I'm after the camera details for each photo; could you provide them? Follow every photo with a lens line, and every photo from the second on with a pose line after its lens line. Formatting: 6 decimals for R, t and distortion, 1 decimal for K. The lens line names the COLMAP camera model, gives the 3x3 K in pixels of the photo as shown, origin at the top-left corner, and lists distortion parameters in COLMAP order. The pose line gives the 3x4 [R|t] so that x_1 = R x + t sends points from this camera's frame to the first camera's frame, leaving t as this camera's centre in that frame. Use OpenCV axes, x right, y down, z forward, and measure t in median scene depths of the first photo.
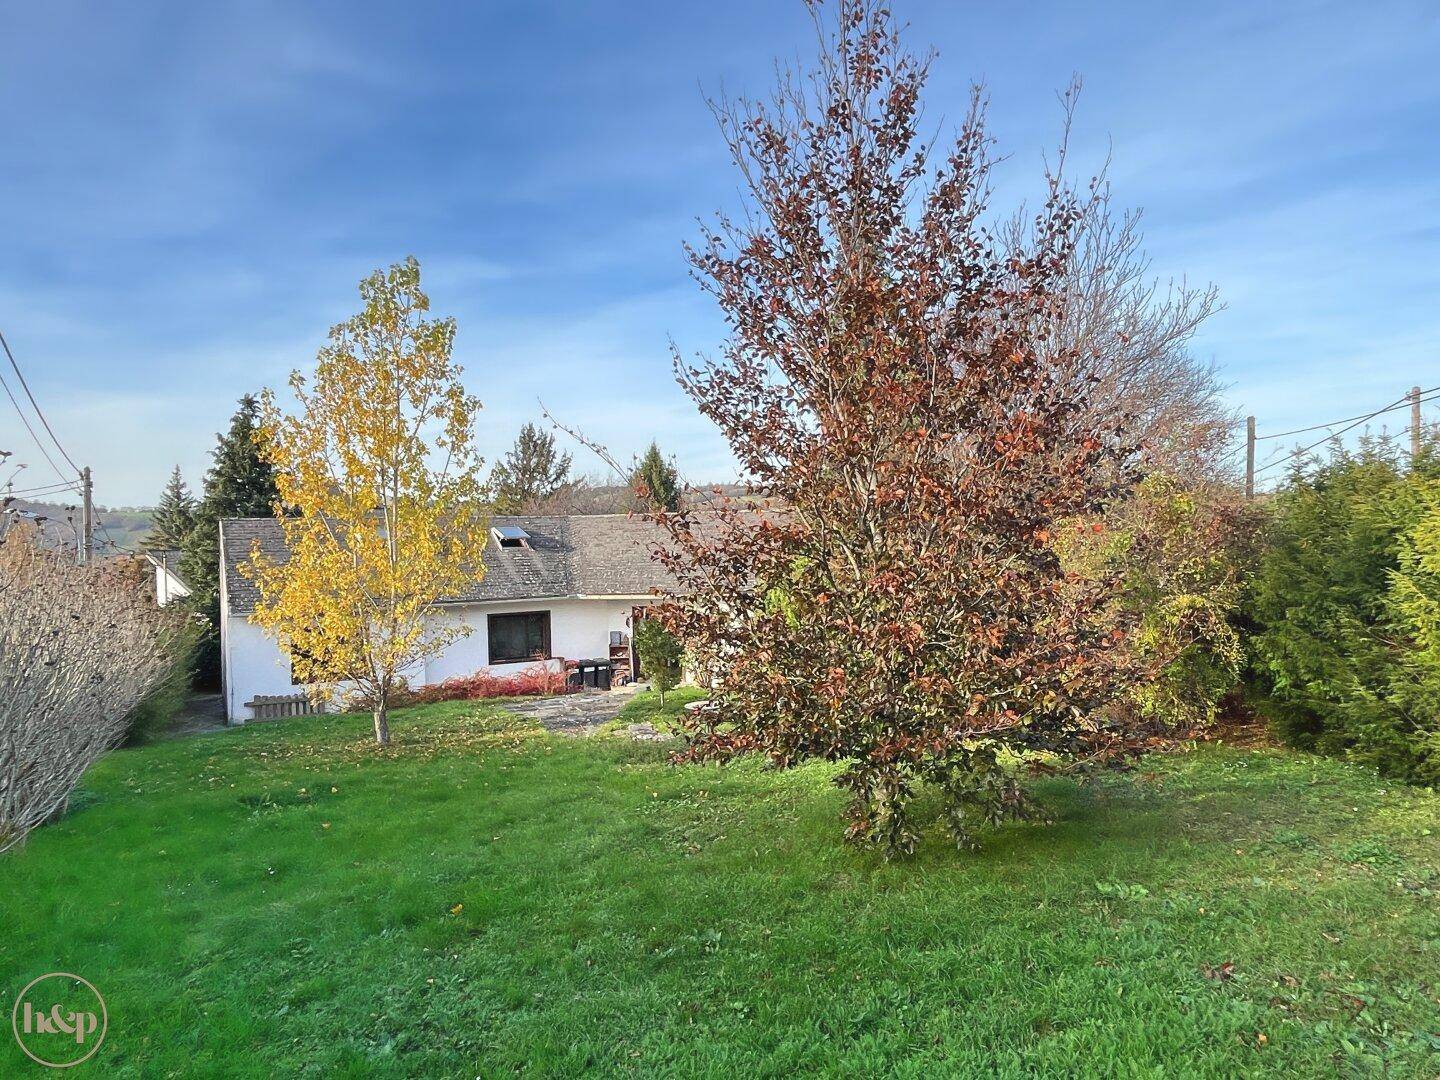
lens RADIAL K [[891.7, 0, 723.3], [0, 891.7, 537.5], [0, 0, 1]] dist [0.002662, -0.004395]
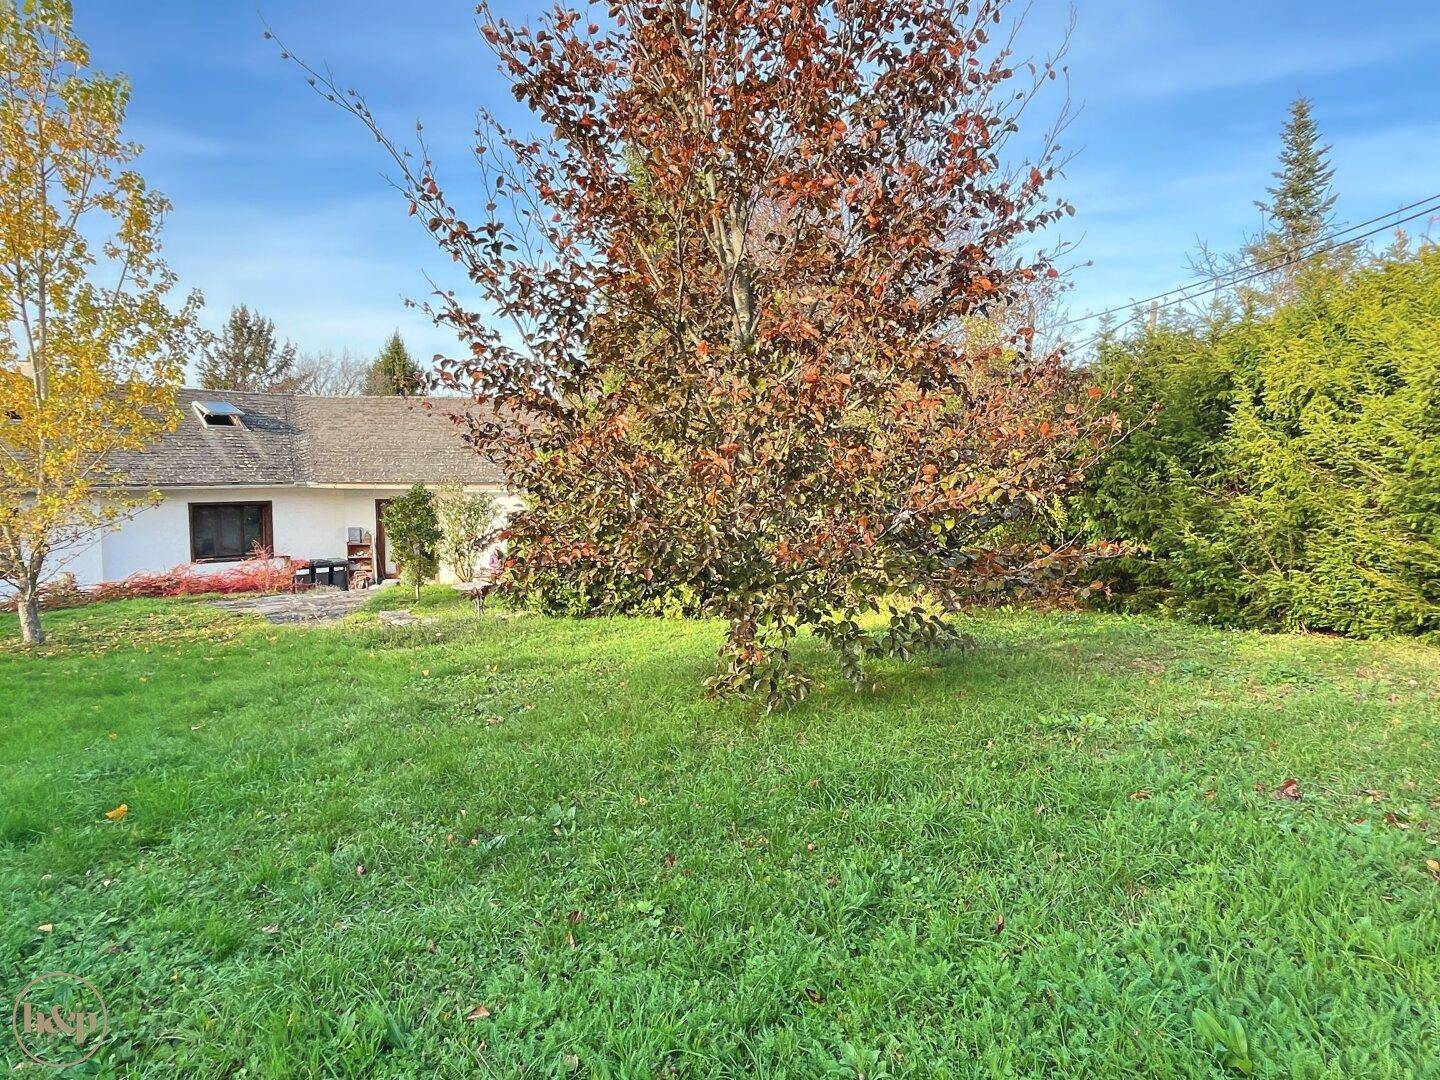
lens RADIAL K [[891.7, 0, 723.3], [0, 891.7, 537.5], [0, 0, 1]] dist [0.002662, -0.004395]
pose [[0.961404, 0.006616, 0.275060, -0.026441], [-0.029726, 0.996357, 0.079932, 0.064007], [-0.273529, -0.085024, 0.958098, 0.121419]]
